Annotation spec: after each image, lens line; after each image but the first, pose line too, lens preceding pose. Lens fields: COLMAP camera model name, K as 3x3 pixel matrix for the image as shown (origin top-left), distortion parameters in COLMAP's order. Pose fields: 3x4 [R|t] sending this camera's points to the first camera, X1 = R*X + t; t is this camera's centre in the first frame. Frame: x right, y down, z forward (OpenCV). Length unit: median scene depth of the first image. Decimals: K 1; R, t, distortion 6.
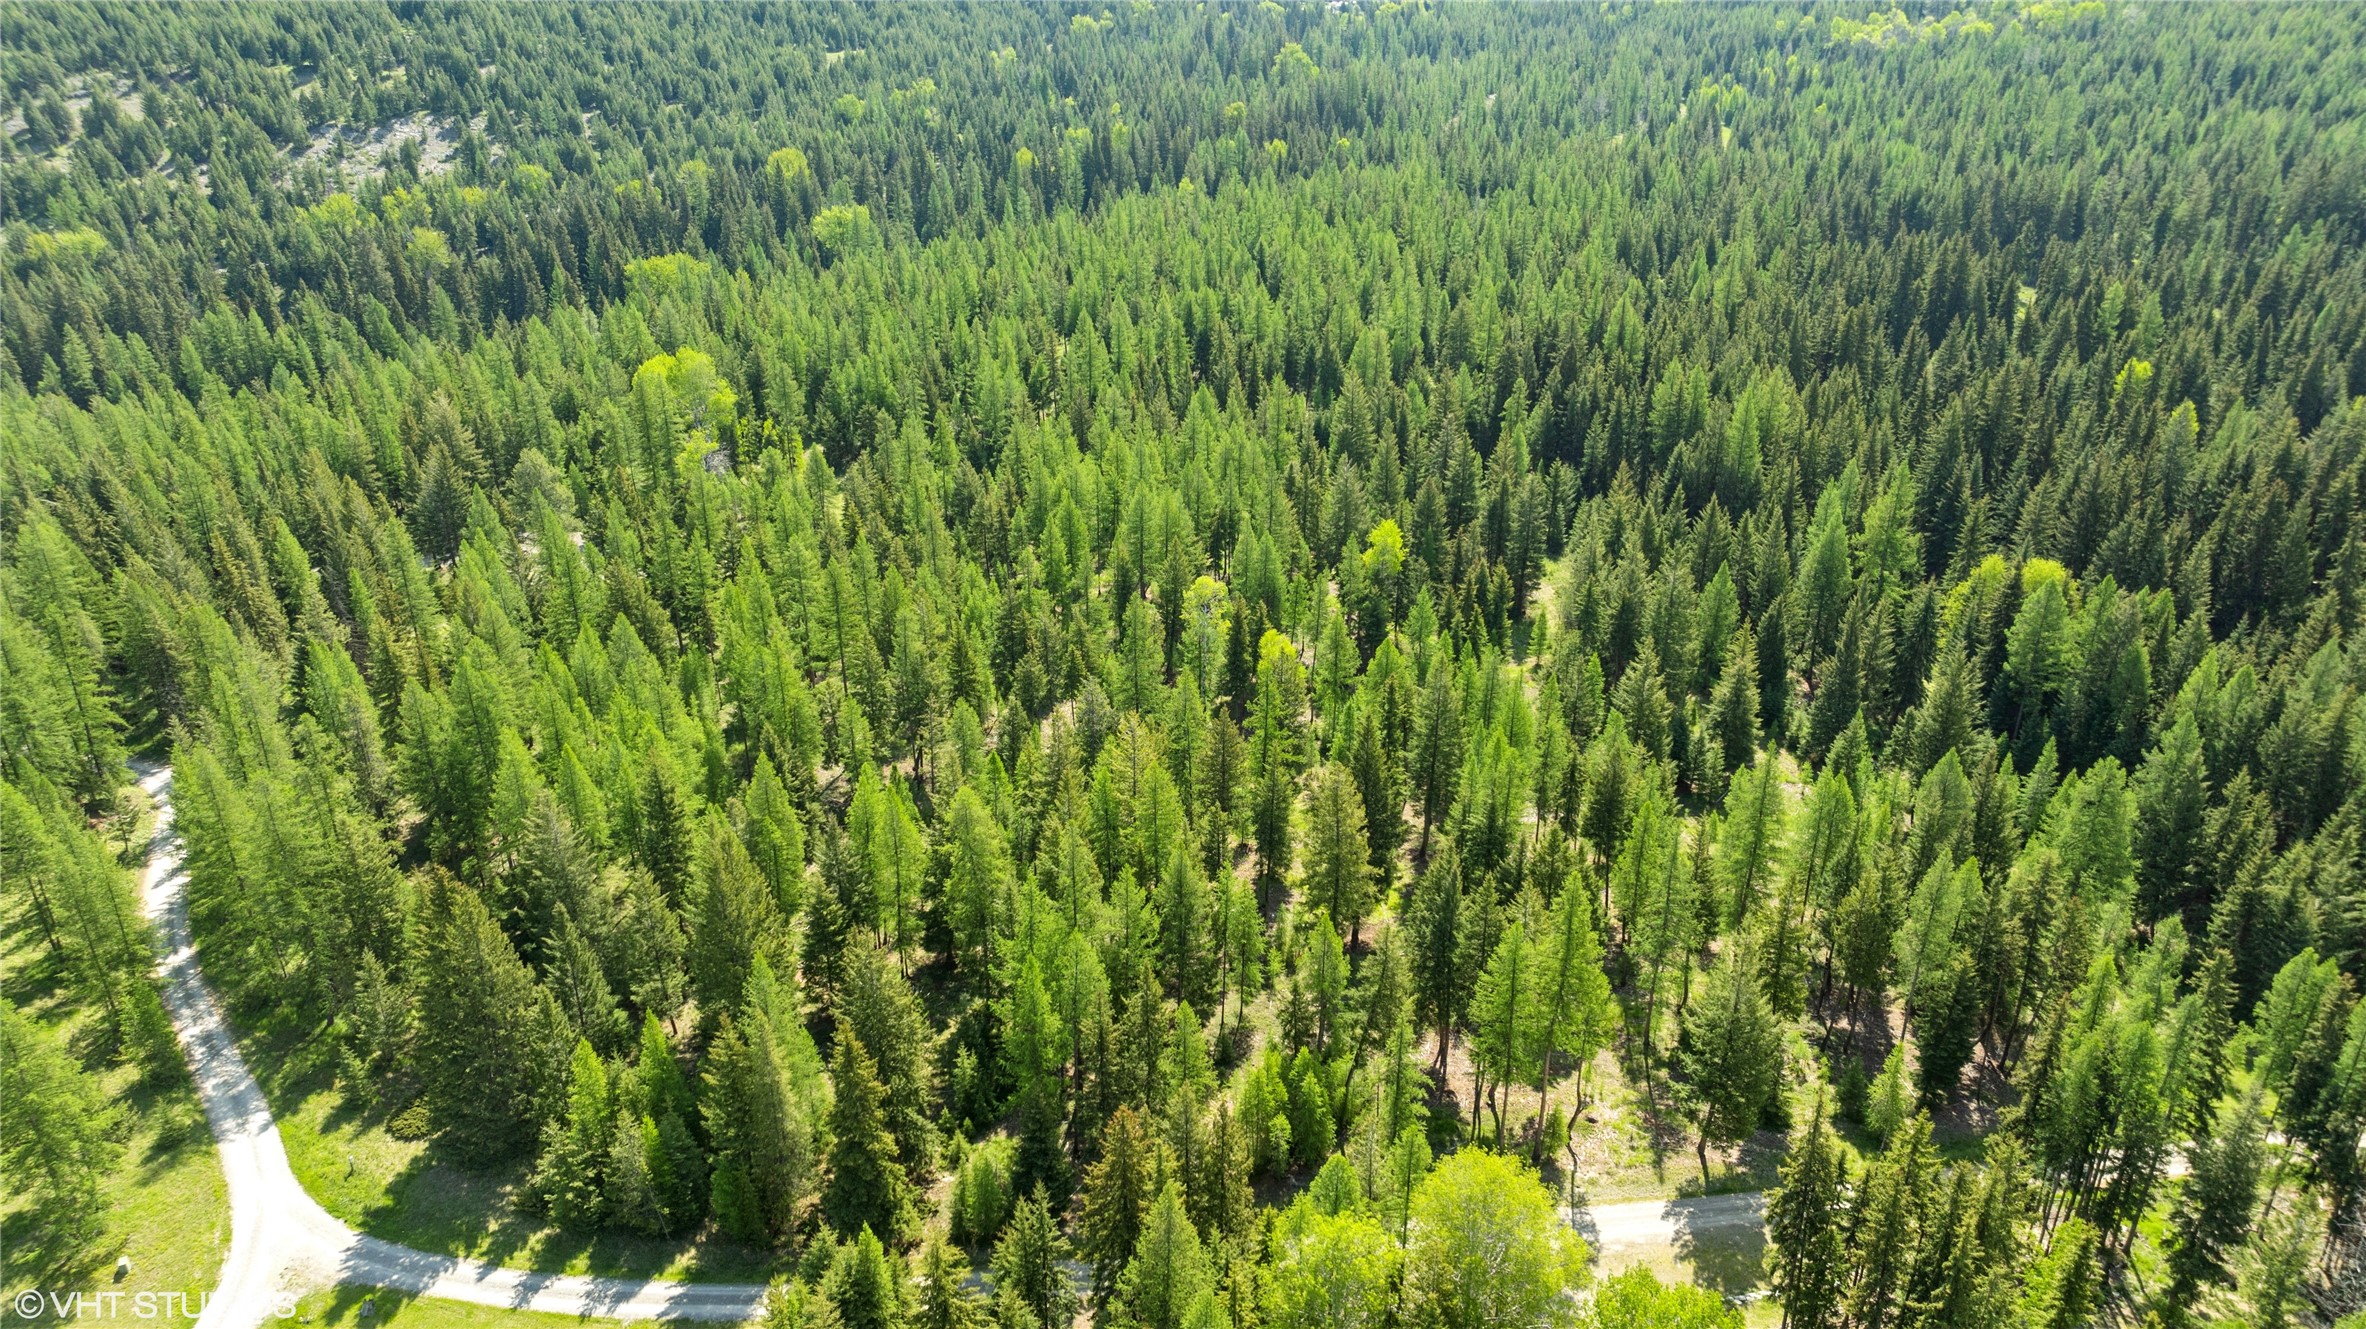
lens RADIAL K [[1681.2, 0, 1183.0], [0, 1681.2, 664.5], [0, 0, 1]] dist [-0.003541, 0.004125]
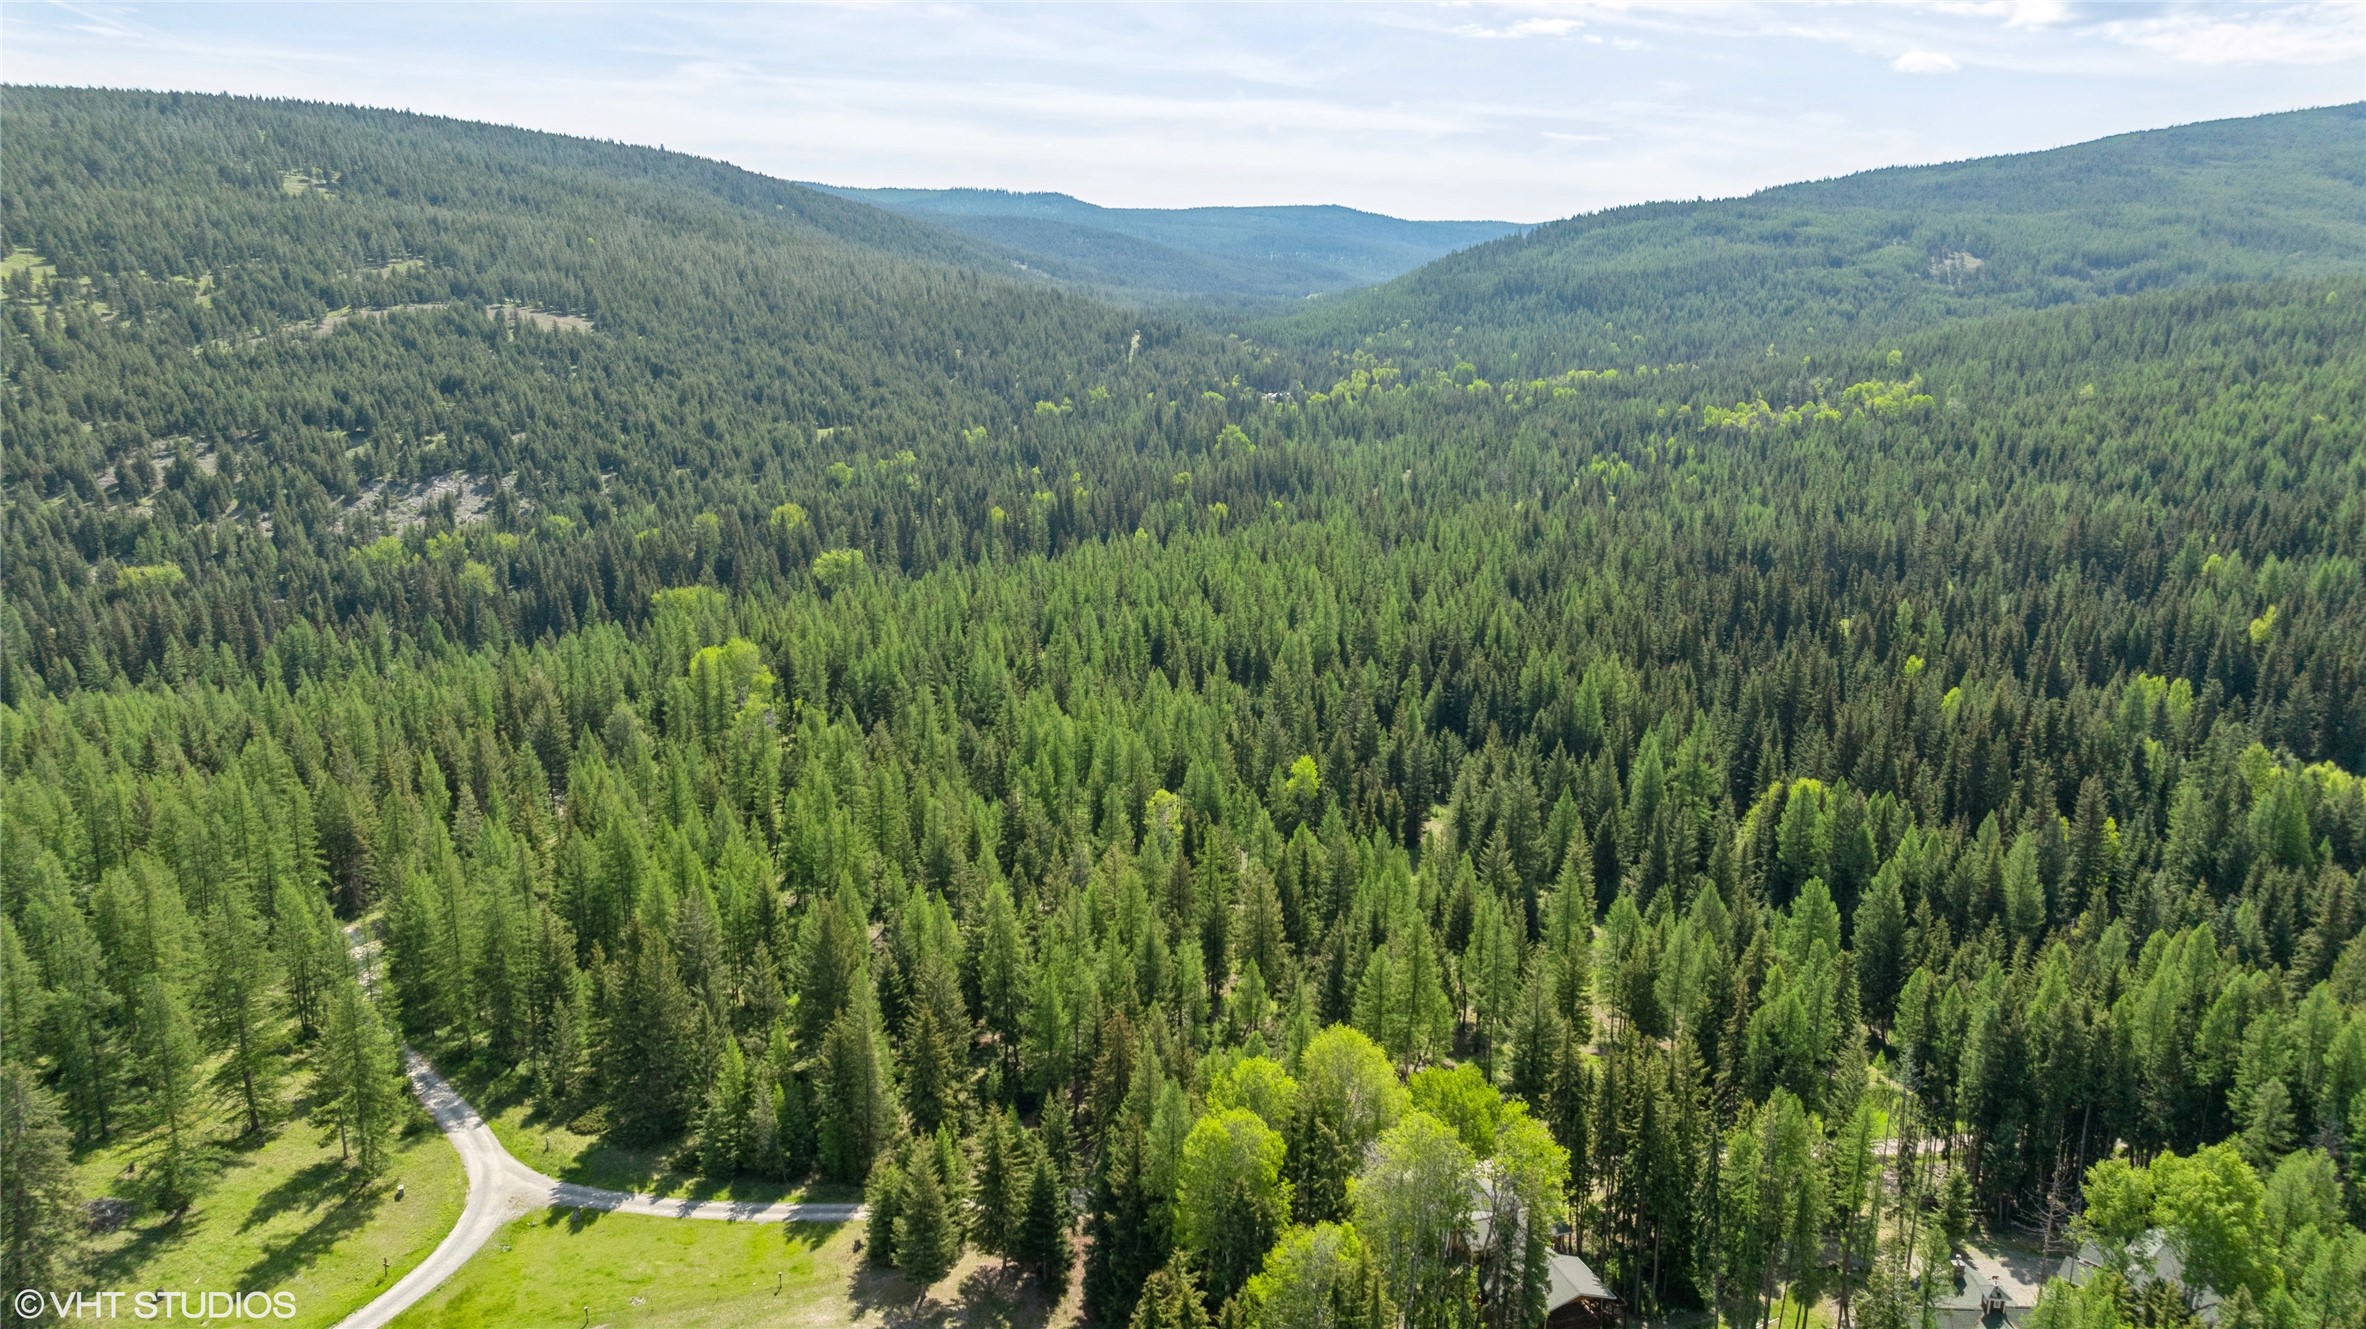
lens RADIAL K [[1666.2, 0, 1183.0], [0, 1666.2, 664.5], [0, 0, 1]] dist [0.075729, -0.184953]
pose [[0.999492, 0.004771, 0.031508, -0.007145], [0.002112, 0.976640, -0.214872, 0.074974], [-0.031798, 0.214829, 0.976134, -0.157427]]
